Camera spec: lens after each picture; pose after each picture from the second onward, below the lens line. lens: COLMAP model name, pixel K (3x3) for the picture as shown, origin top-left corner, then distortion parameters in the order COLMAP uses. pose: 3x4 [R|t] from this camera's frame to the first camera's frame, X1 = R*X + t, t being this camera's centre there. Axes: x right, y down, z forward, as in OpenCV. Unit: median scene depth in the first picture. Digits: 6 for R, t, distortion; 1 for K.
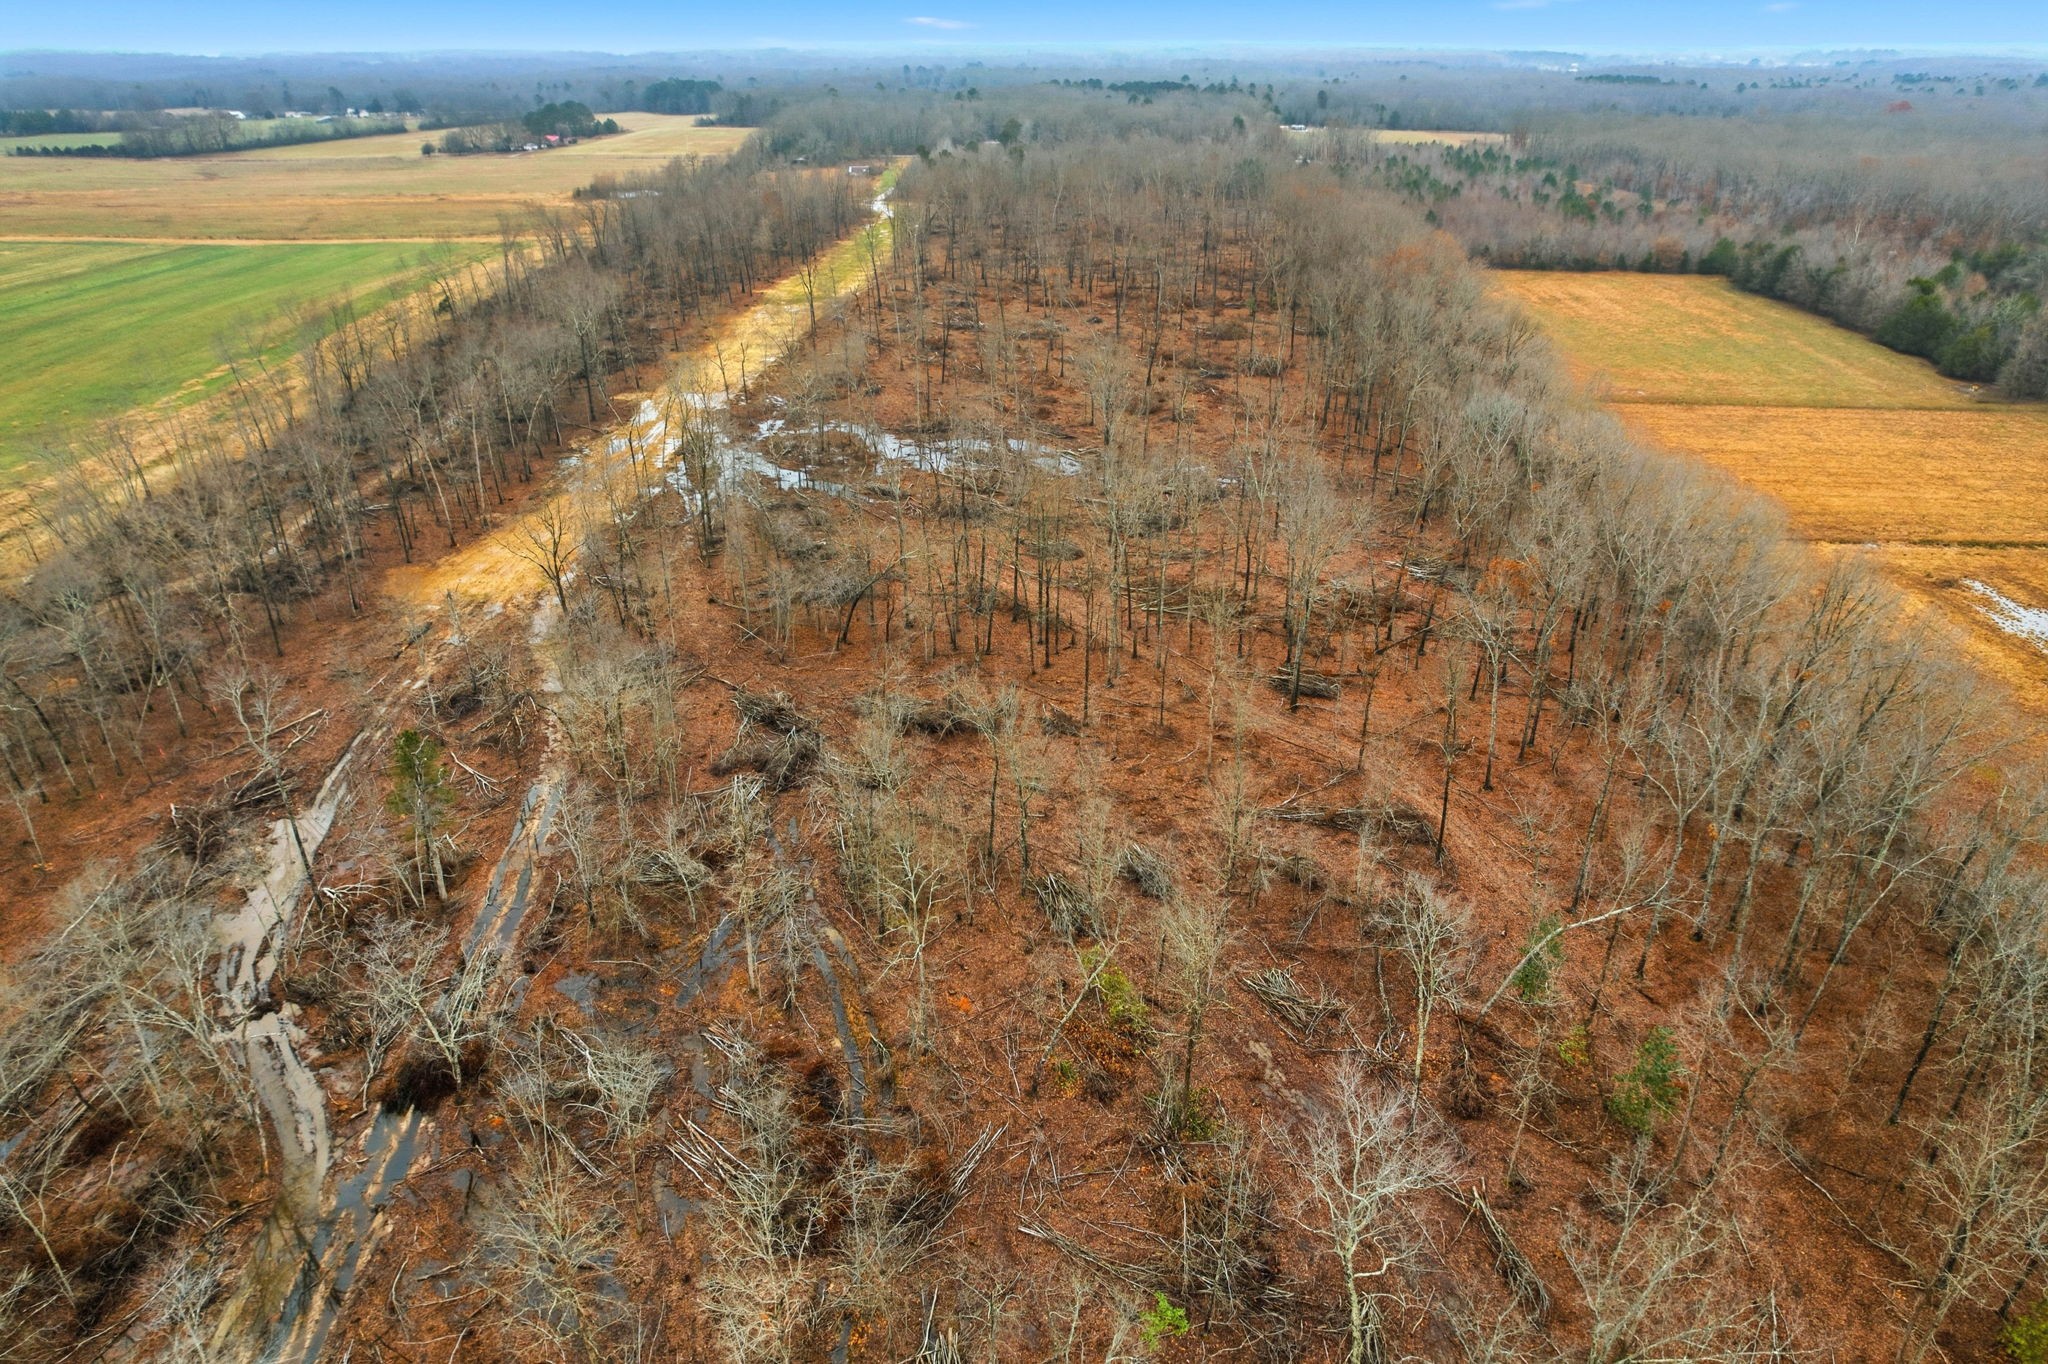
lens RADIAL K [[1317.9, 0, 1022.4], [0, 1317.9, 683.0], [0, 0, 1]] dist [-0.080513, 0.071488]
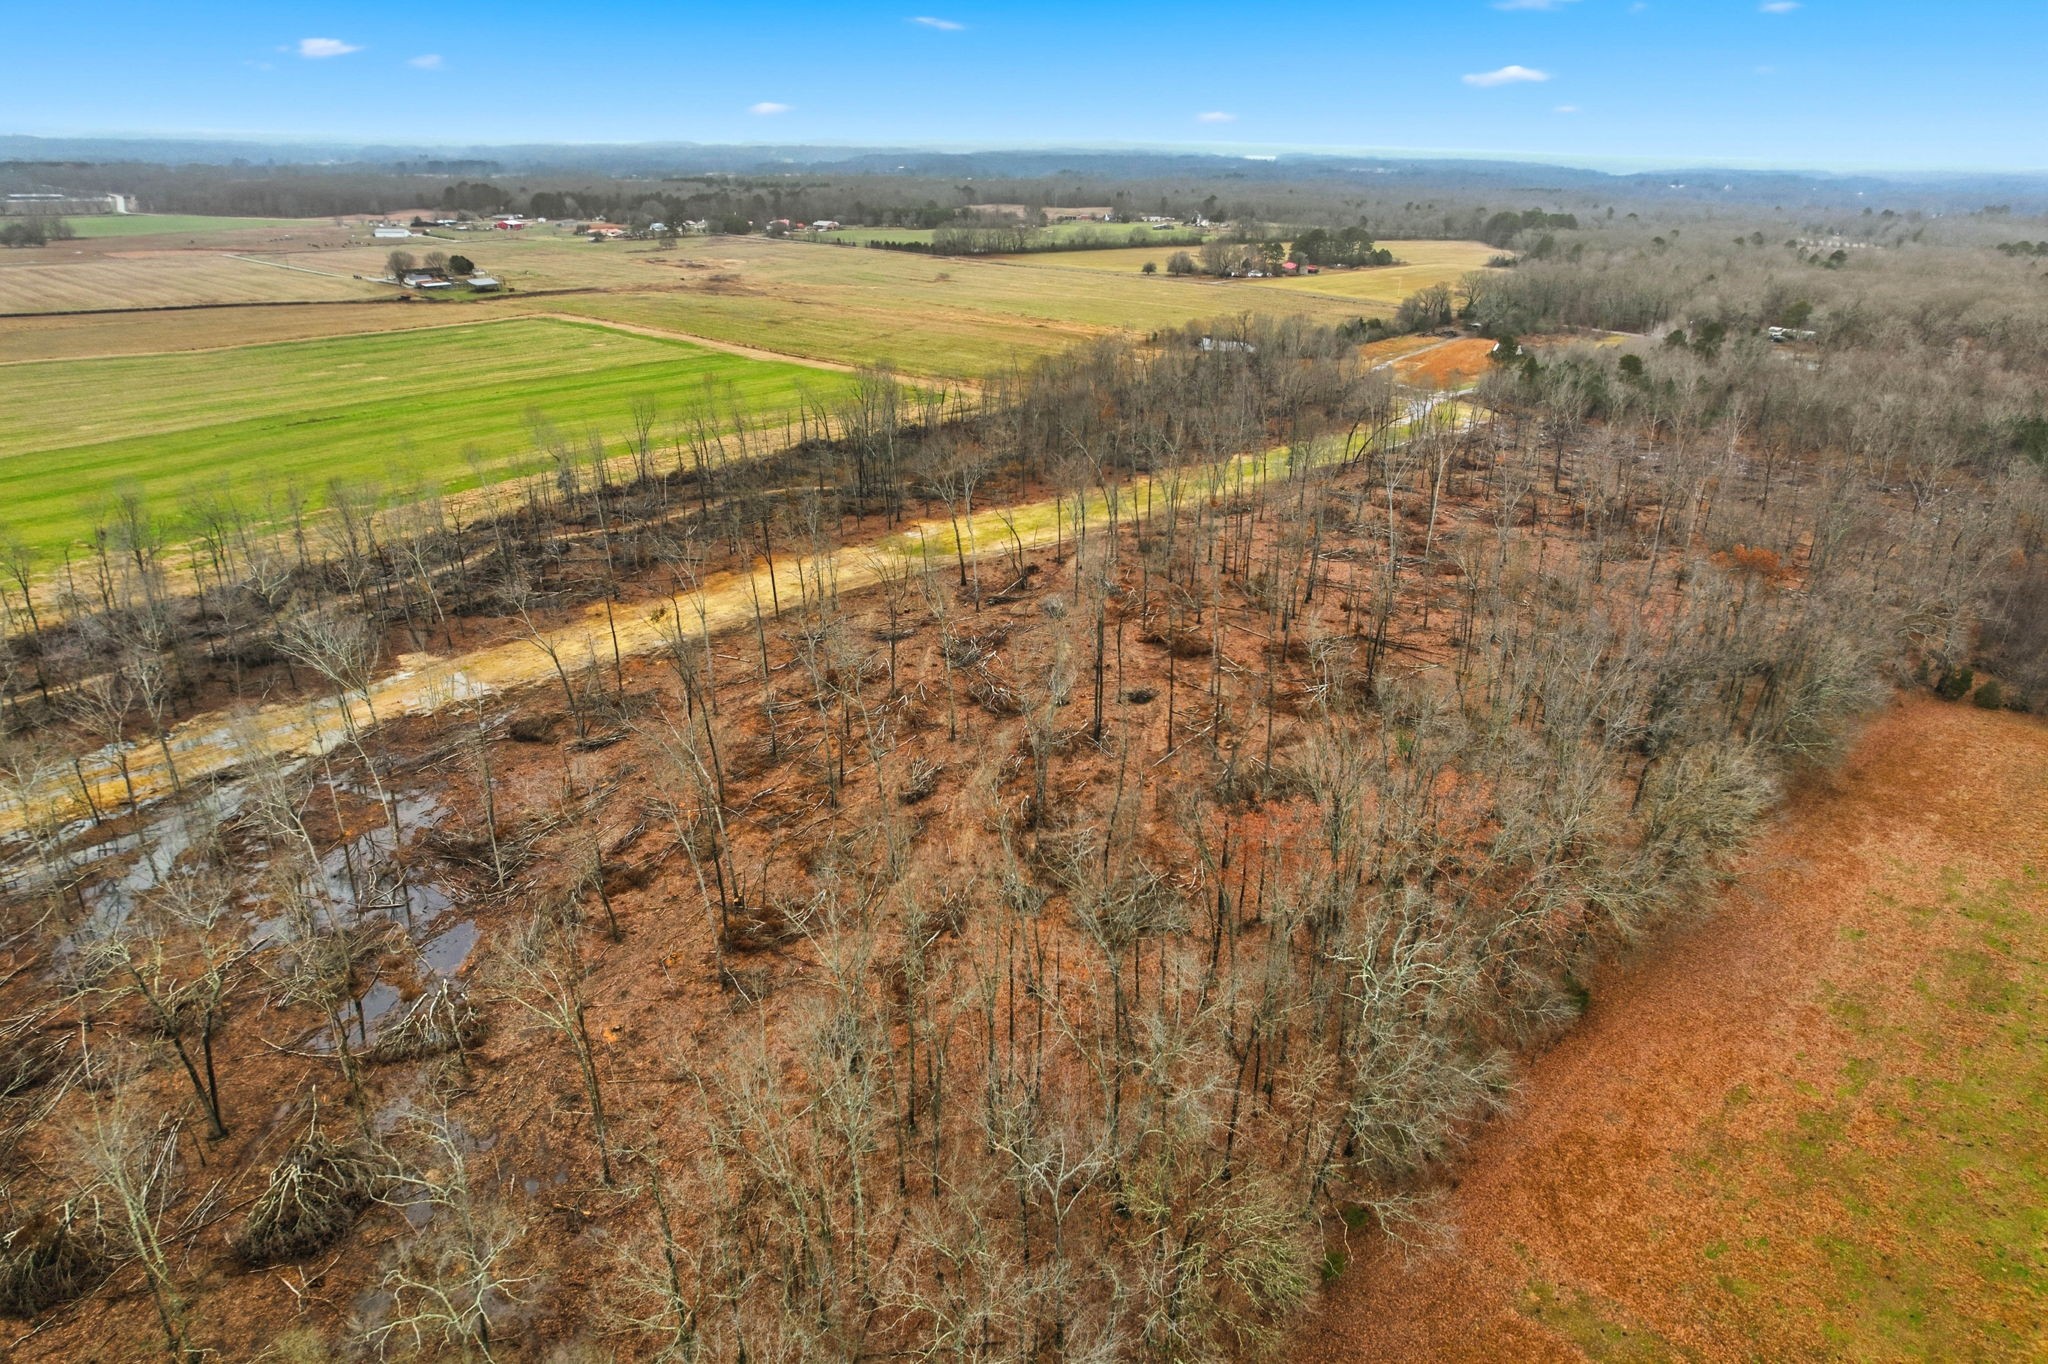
lens RADIAL K [[1319.1, 0, 1024.0], [0, 1319.1, 682.0], [0, 0, 1]] dist [-0.084062, 0.074506]
pose [[0.755026, 0.264193, -0.600115, 0.494441], [-0.306423, 0.951313, 0.033282, -0.373157], [0.579690, 0.158760, 0.799221, 0.626008]]
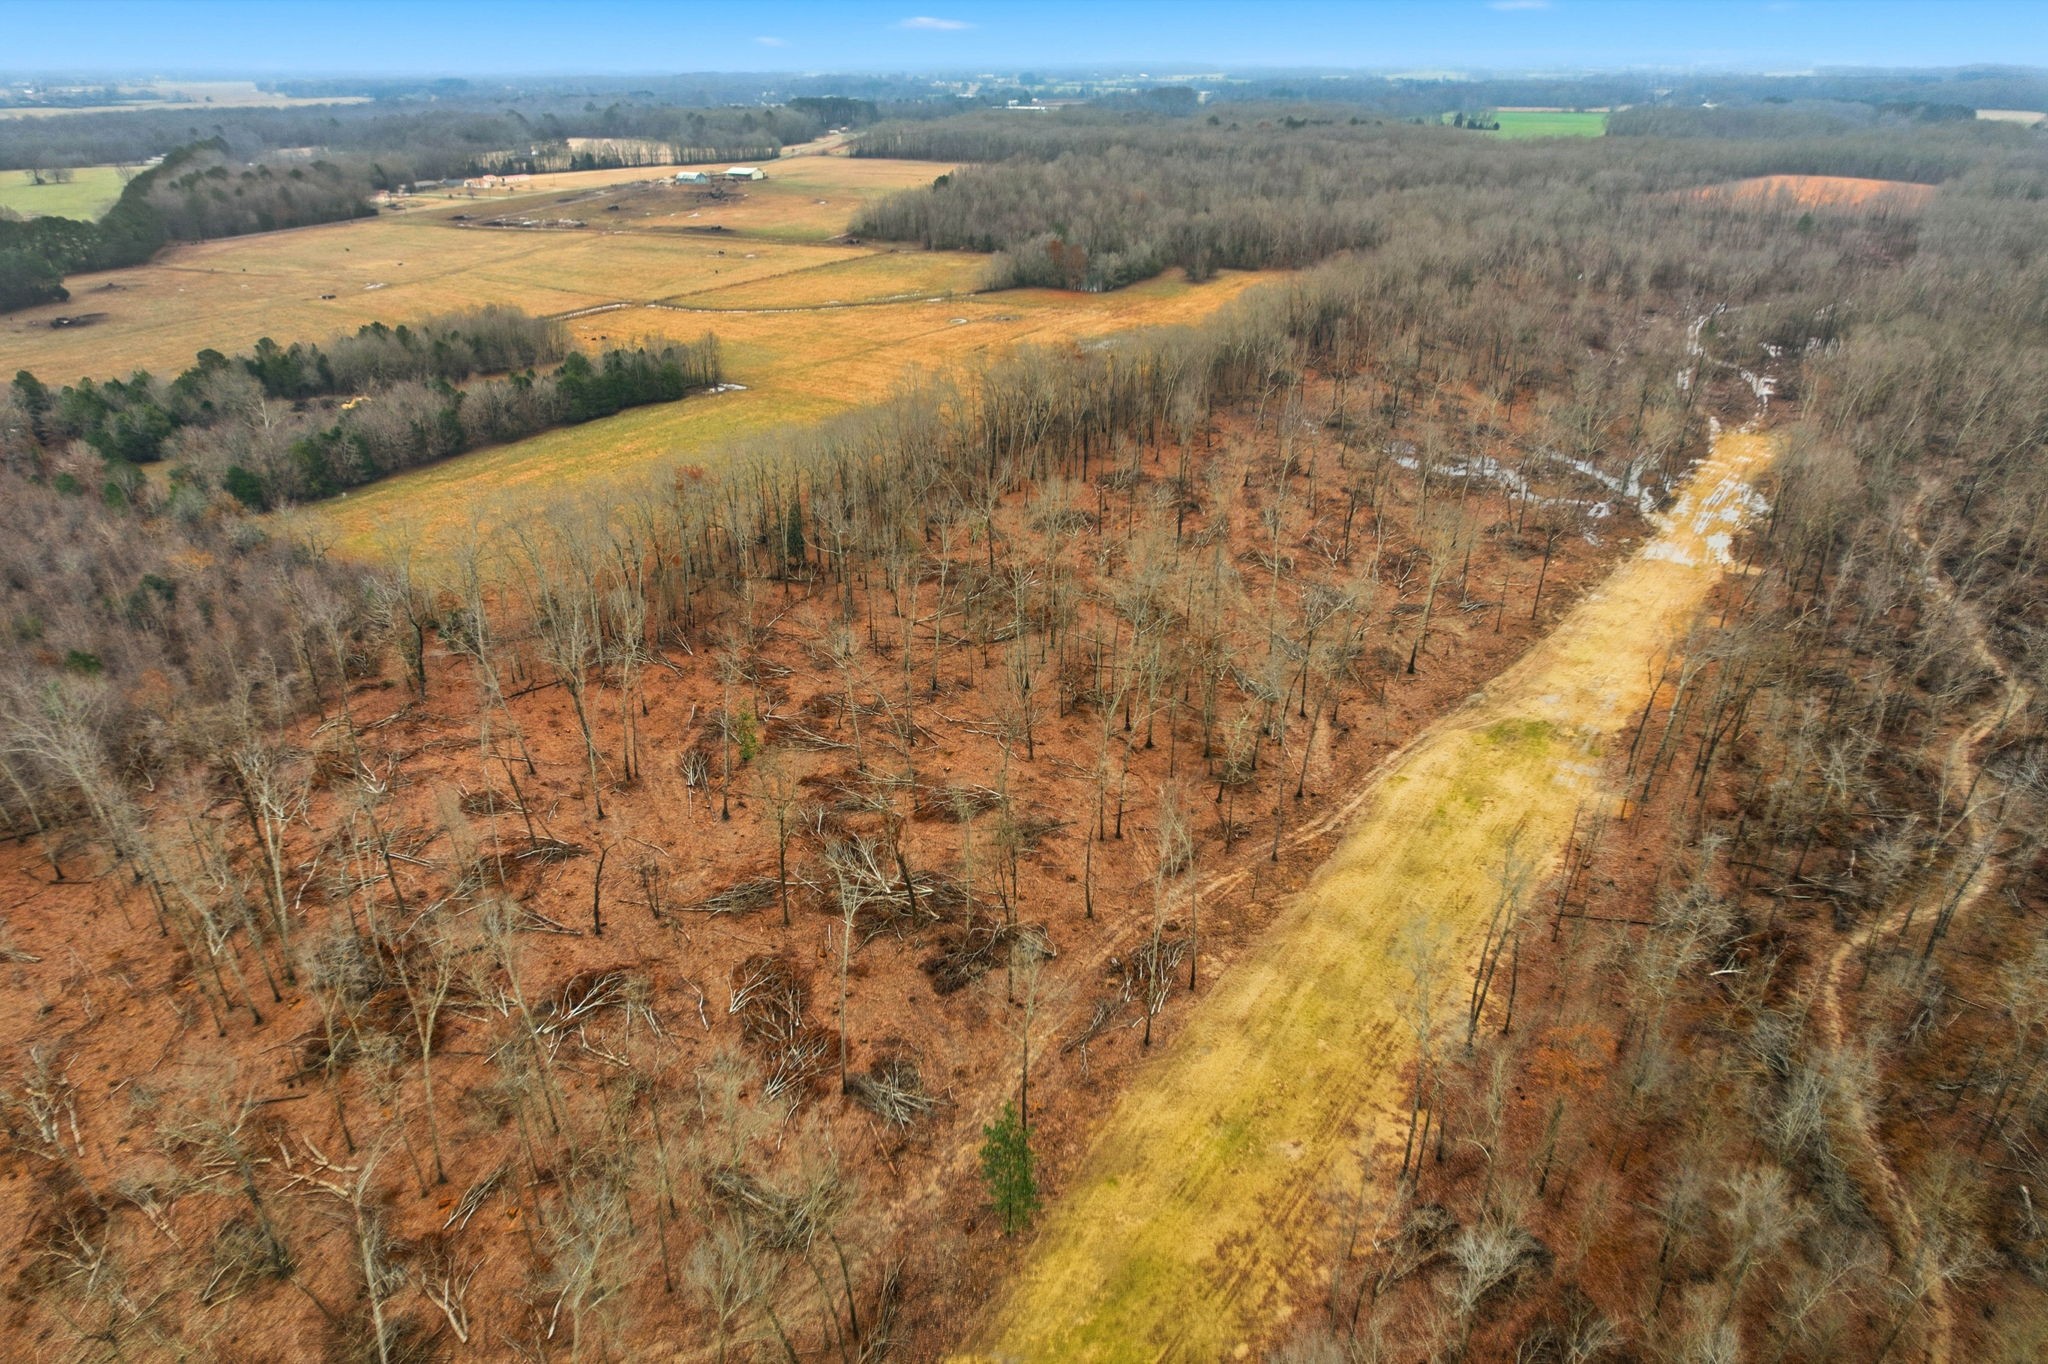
lens RADIAL K [[1319.1, 0, 1024.0], [0, 1319.1, 682.0], [0, 0, 1]] dist [-0.084062, 0.074506]
pose [[-0.846378, -0.224305, 0.483045, -0.353430], [0.254662, 0.626129, 0.736959, -1.097124], [-0.467752, 0.746759, -0.472820, 1.909880]]
